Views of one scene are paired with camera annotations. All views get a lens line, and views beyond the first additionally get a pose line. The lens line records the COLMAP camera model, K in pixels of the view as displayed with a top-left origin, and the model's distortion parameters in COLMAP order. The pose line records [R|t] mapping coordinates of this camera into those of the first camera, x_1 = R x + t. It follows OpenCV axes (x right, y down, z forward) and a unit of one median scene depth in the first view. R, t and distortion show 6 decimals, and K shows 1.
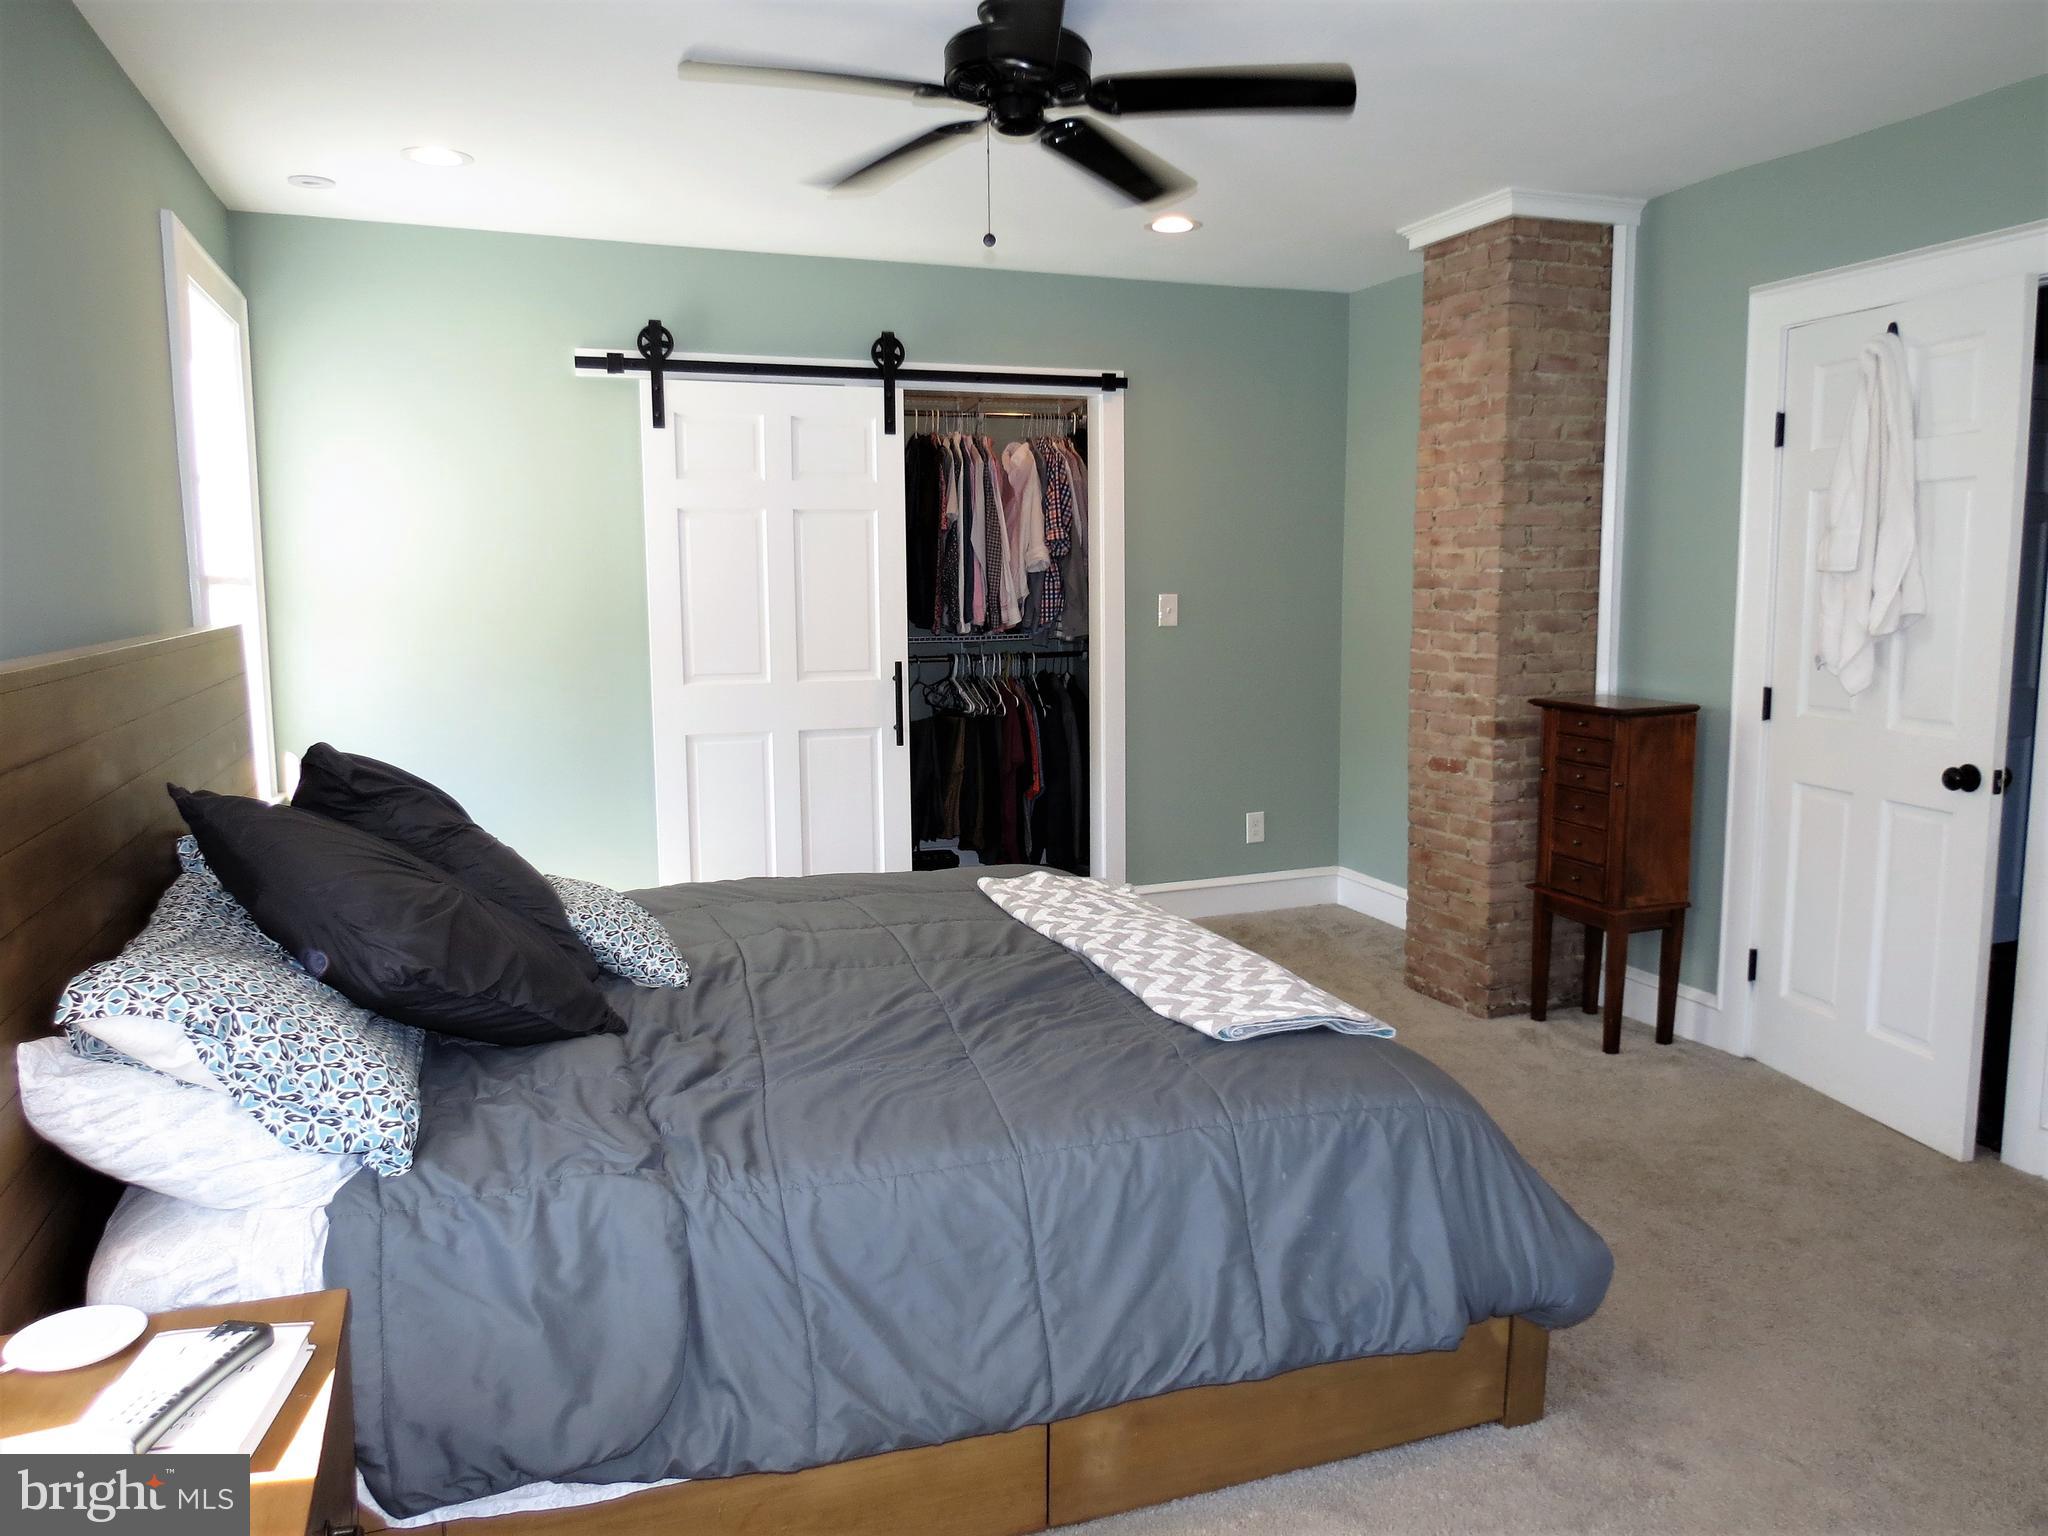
lens RADIAL K [[1456.3, 0, 1026.8], [0, 1456.3, 763.8], [0, 0, 1]] dist [-0.034512, 0.010708]
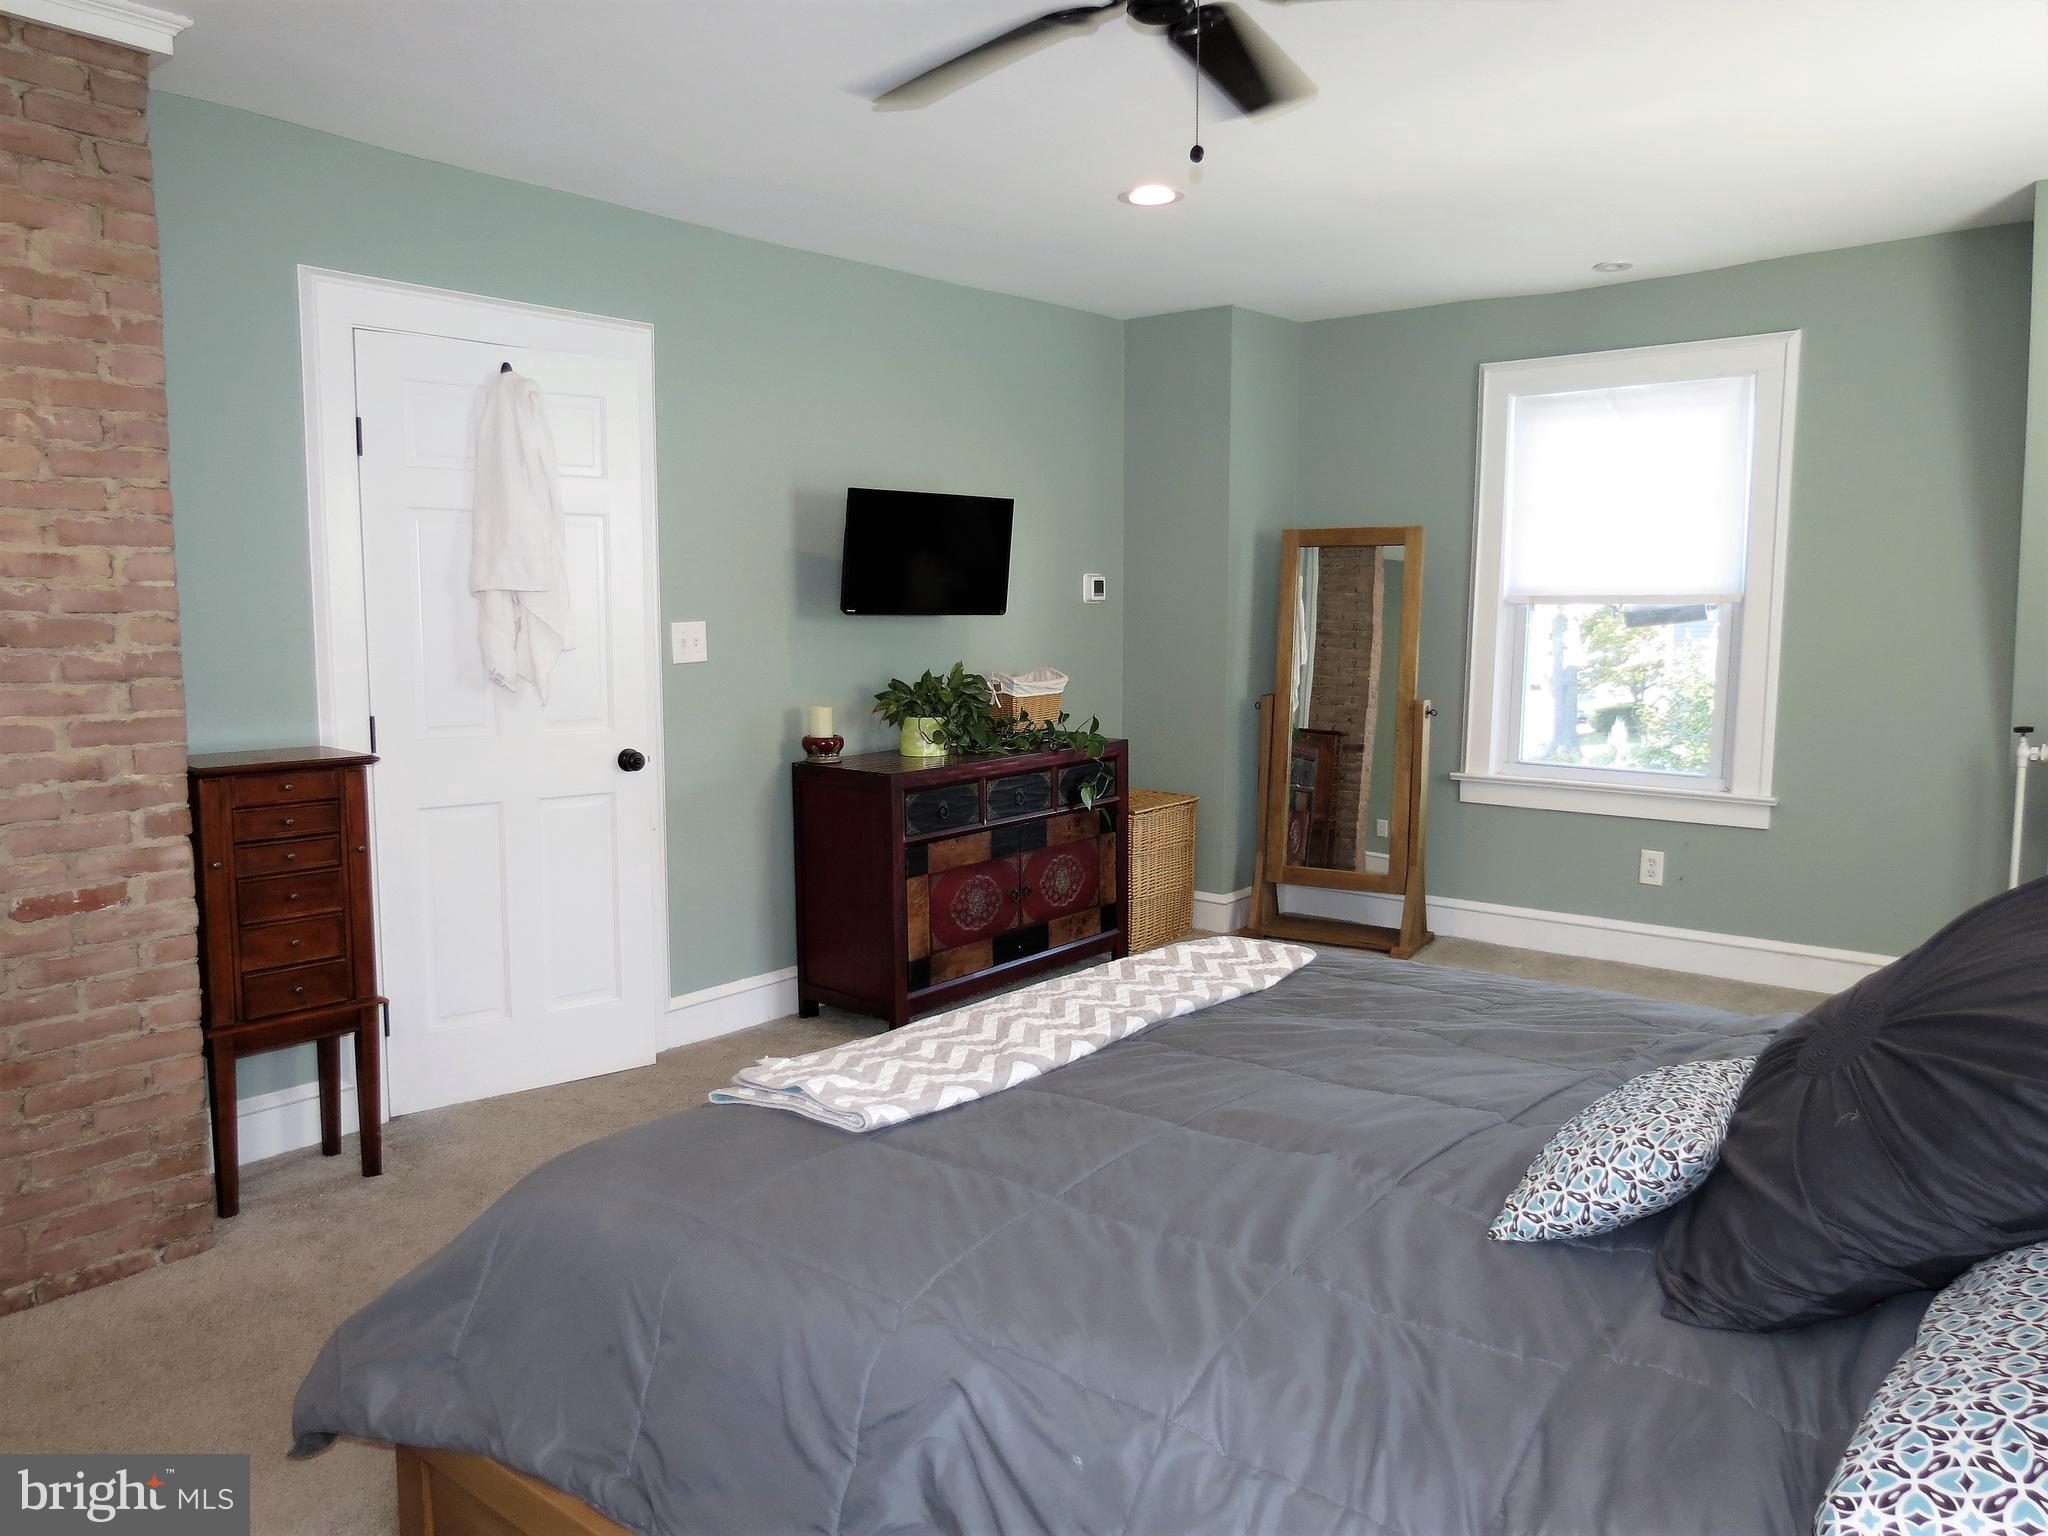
lens RADIAL K [[1456.3, 0, 1032.0], [0, 1456.3, 768.3], [0, 0, 1]] dist [-0.034512, 0.010708]
pose [[-0.485579, -0.090972, 0.869447, -0.430094], [0.115896, 0.979092, 0.167172, -0.110006], [-0.866476, 0.181941, -0.464883, 0.939892]]
